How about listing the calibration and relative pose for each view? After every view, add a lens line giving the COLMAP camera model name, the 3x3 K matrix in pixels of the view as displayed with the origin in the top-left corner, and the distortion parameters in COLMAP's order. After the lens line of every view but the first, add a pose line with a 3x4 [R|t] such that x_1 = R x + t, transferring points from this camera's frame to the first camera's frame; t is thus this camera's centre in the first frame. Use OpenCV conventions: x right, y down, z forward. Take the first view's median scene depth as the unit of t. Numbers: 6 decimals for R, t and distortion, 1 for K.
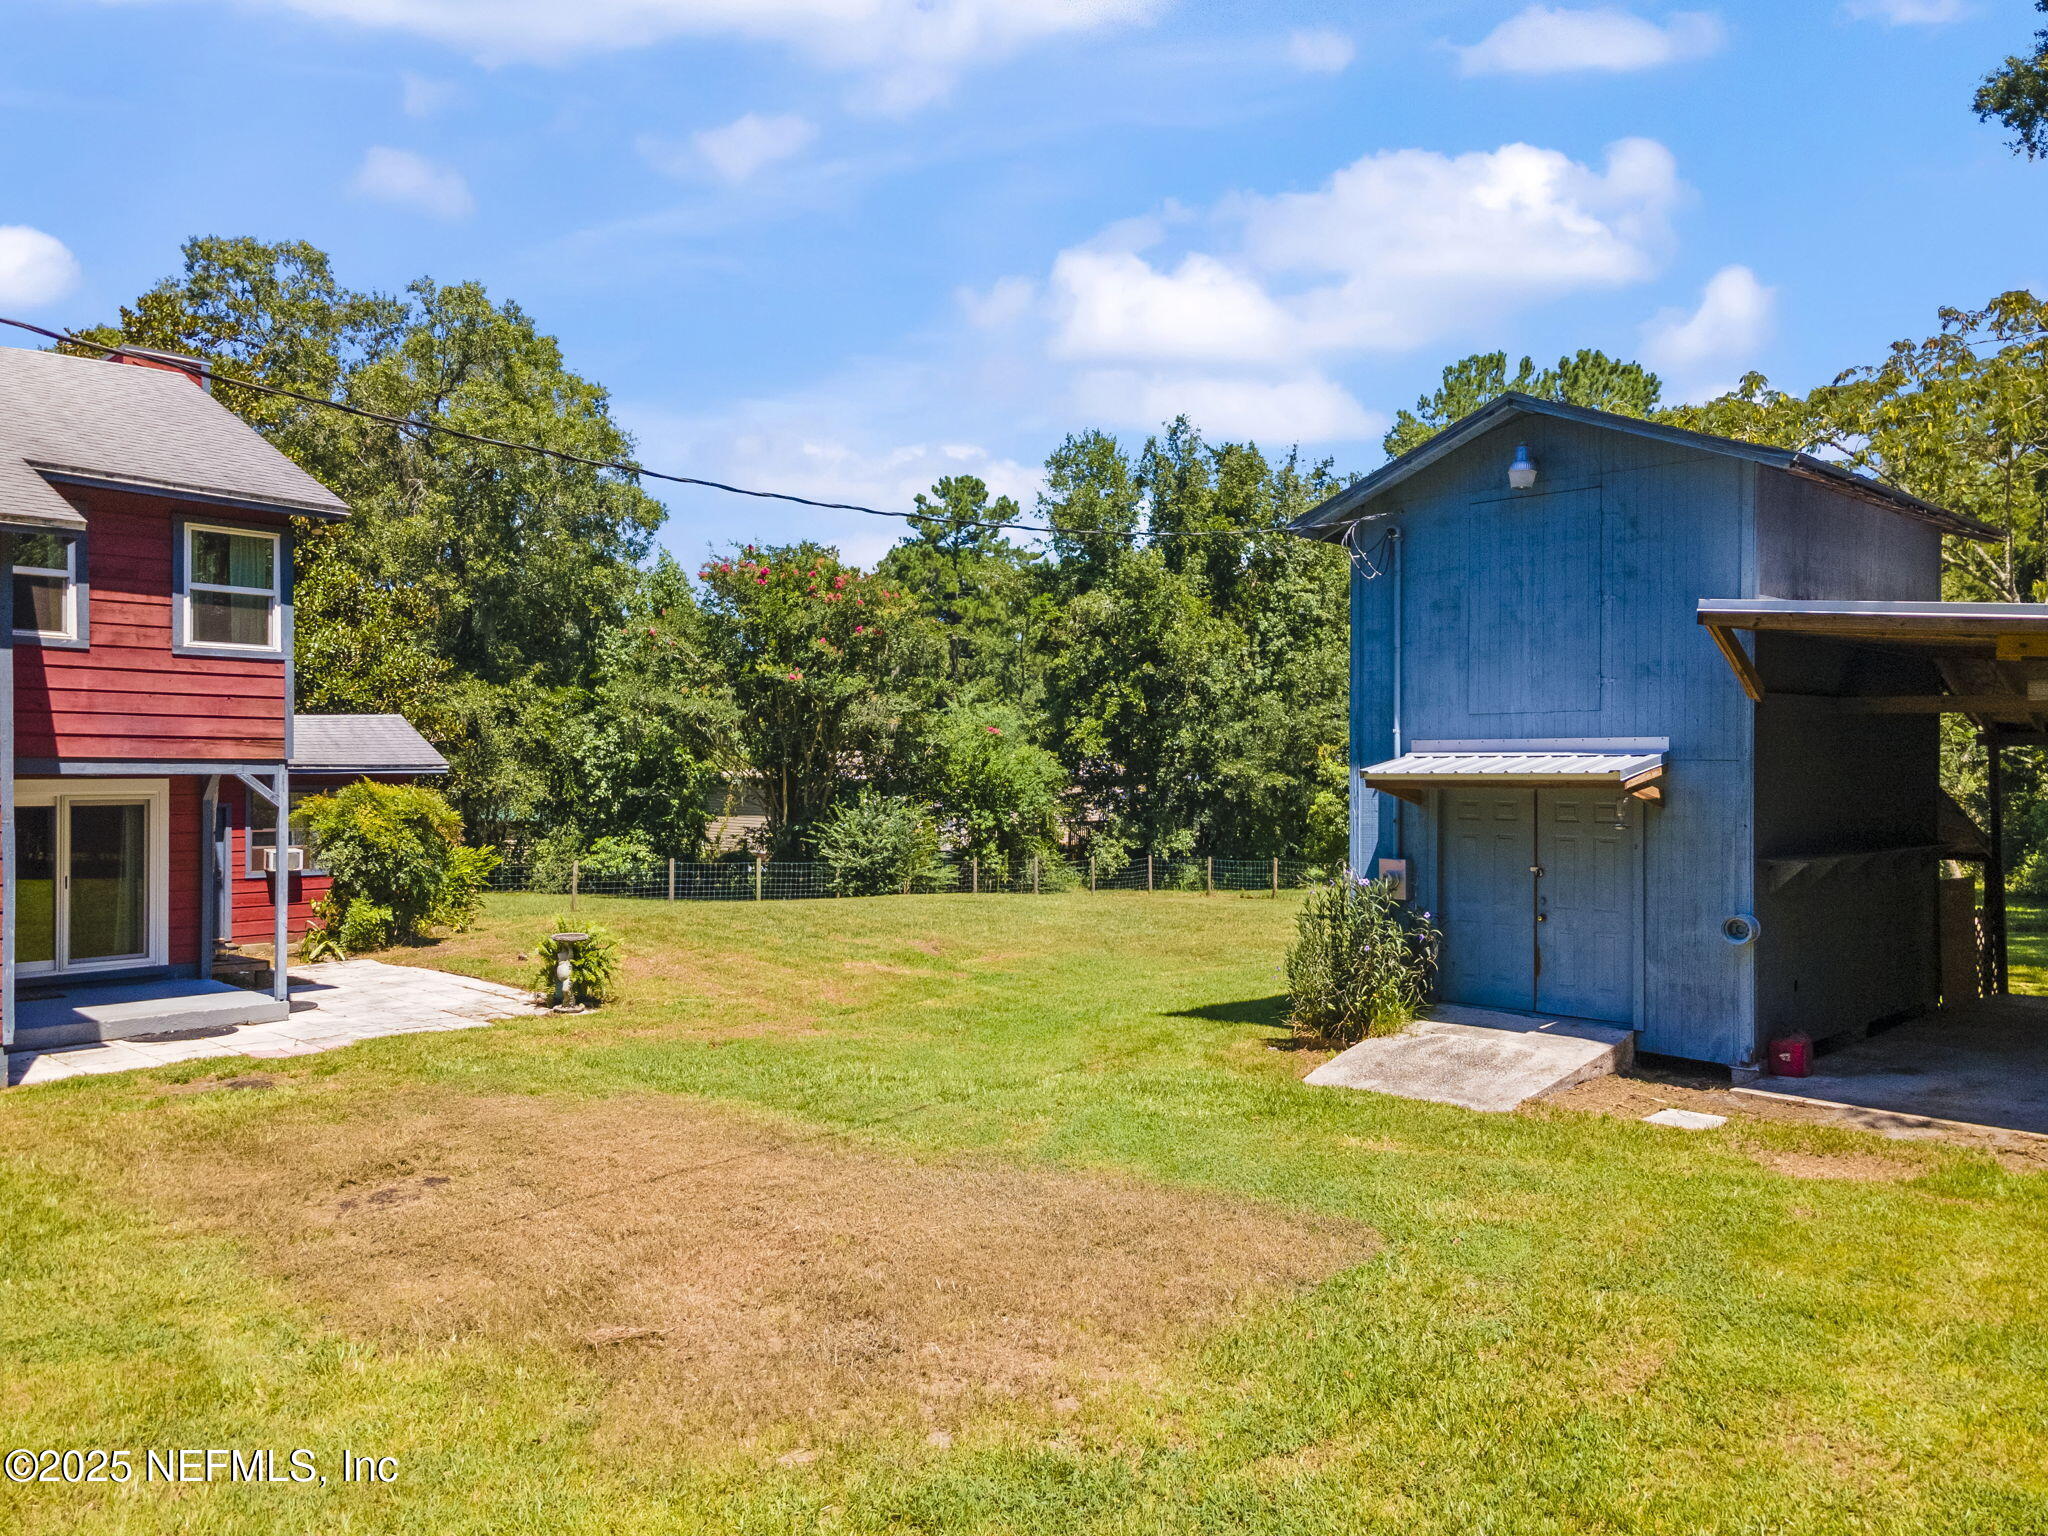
lens RADIAL K [[1537.6, 0, 1025.7], [0, 1537.6, 757.8], [0, 0, 1]] dist [0.072995, 0.005196]
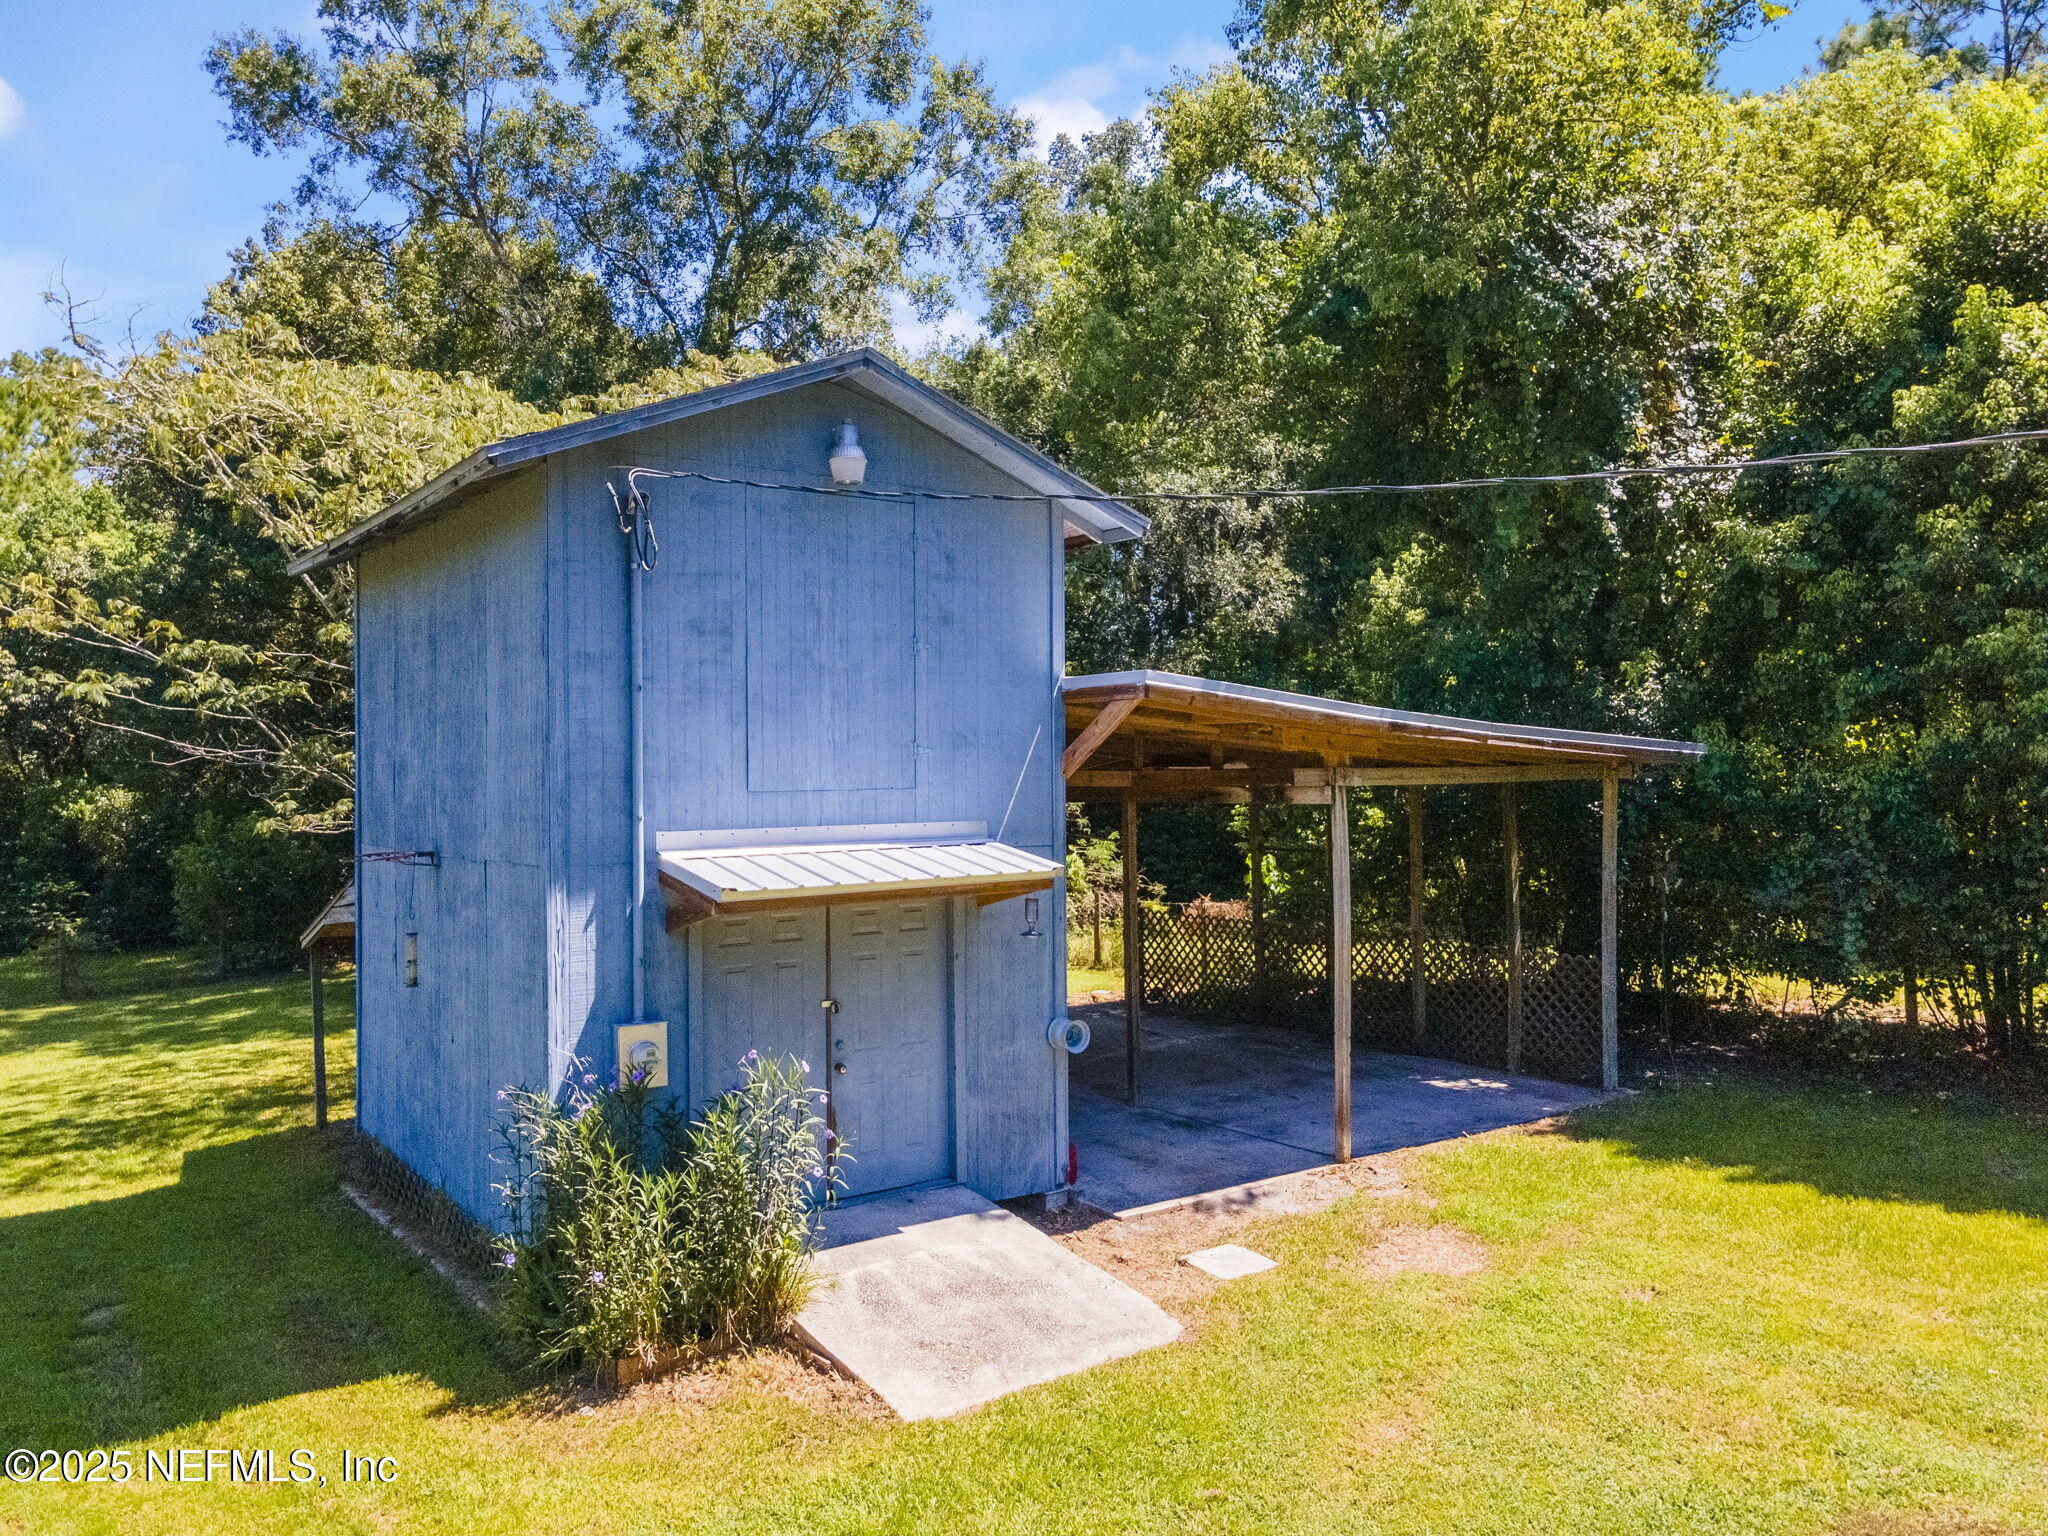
lens RADIAL K [[1537.6, 0, 1025.7], [0, 1537.6, 757.8], [0, 0, 1]] dist [0.072995, 0.005196]
pose [[0.165861, -0.000847, 0.986149, -0.379874], [0.000895, 0.999999, 0.000708, -0.045460], [-0.986149, 0.000765, 0.165861, 0.799182]]
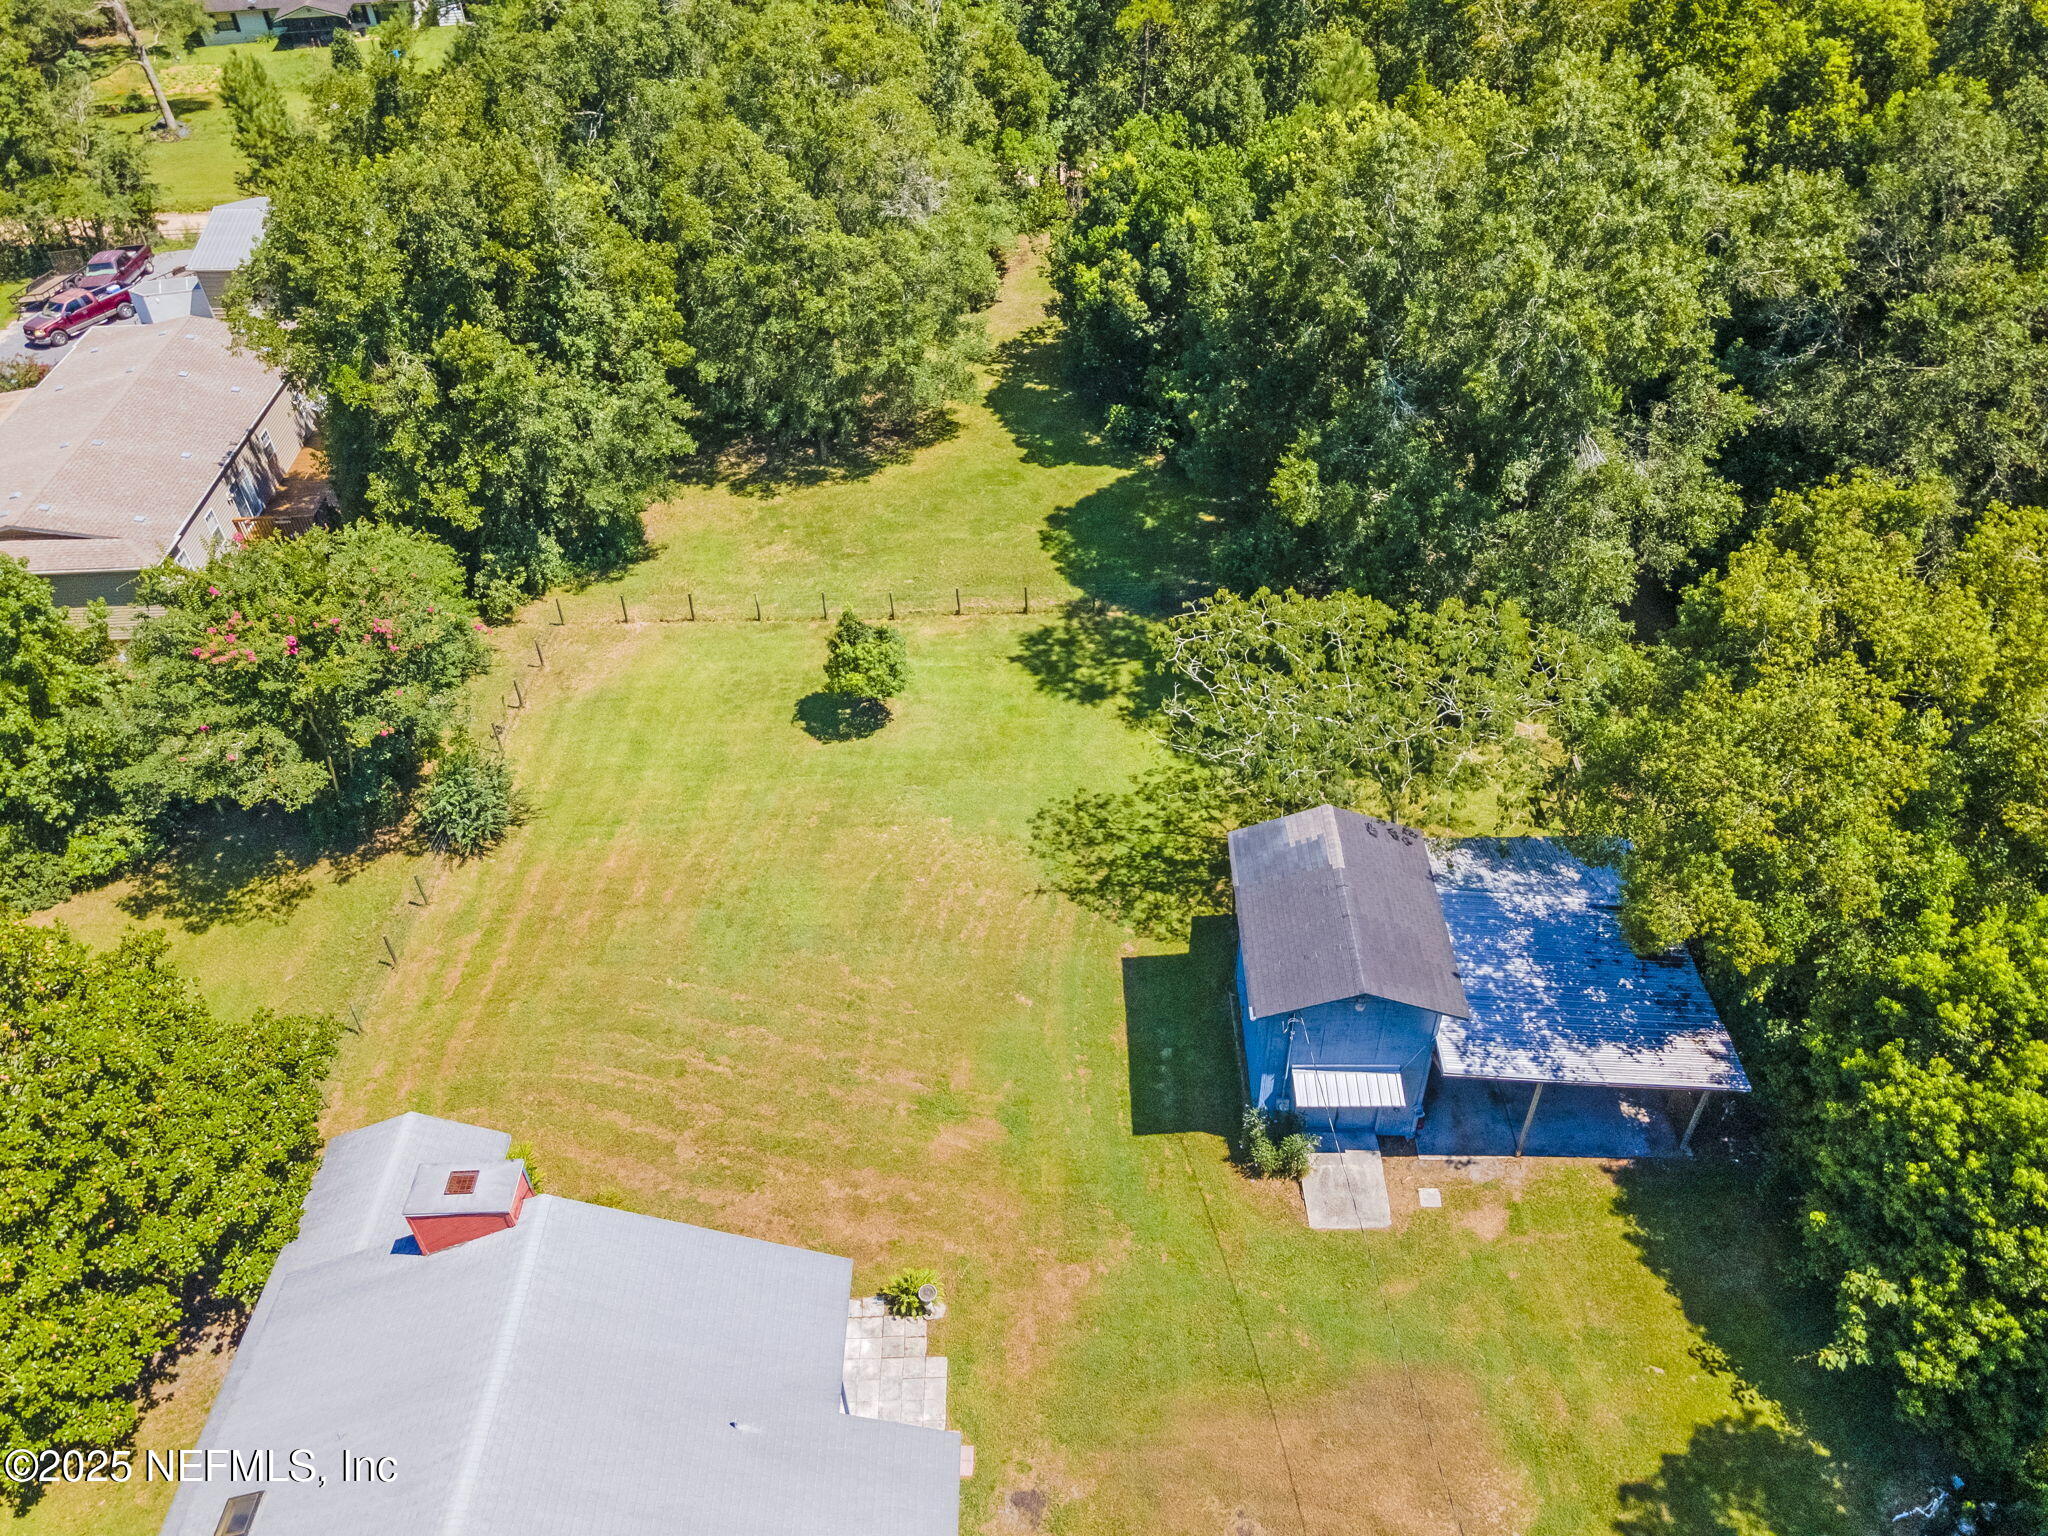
lens RADIAL K [[1523.2, 0, 1018.1], [0, 1523.2, 775.1], [0, 0, 1]] dist [0.067074, 0.000038]
pose [[0.710205, -0.468479, 0.525487, -1.184351], [0.009195, 0.752545, 0.658476, -2.084974], [-0.703935, -0.462821, 0.538769, 0.239041]]
